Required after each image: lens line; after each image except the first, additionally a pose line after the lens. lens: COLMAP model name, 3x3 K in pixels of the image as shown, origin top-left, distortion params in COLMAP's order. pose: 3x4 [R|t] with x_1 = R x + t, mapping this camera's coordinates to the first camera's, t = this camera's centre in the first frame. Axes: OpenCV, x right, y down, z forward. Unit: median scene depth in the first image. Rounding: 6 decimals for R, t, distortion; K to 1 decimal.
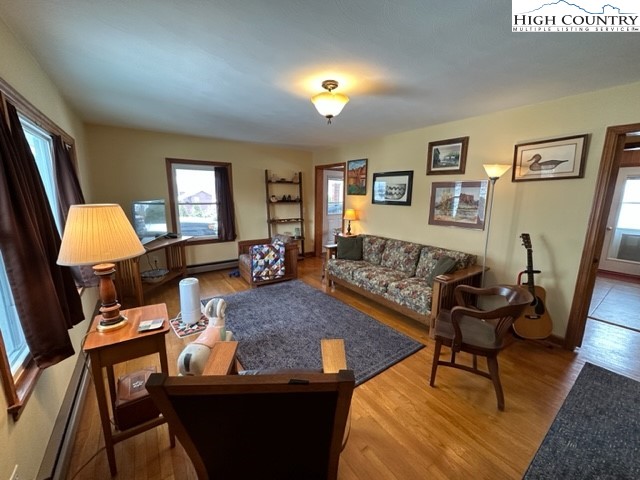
lens RADIAL K [[254.9, 0, 319.7], [0, 254.9, 240.9], [0, 0, 1]] dist [-0.002947, -0.000209]
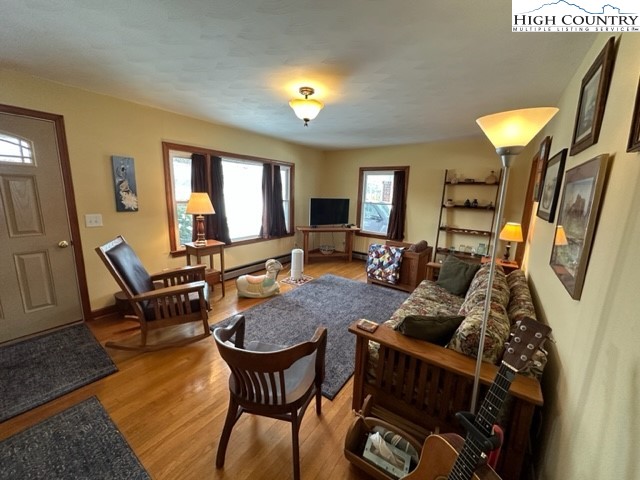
lens RADIAL K [[254.9, 0, 318.9], [0, 254.9, 239.5], [0, 0, 1]] dist [-0.002947, -0.000209]
pose [[0.324084, 0.173230, -0.930033, 0.620679], [-0.202956, 0.972933, 0.110498, -0.065407], [0.924001, 0.152945, 0.350470, 0.397925]]
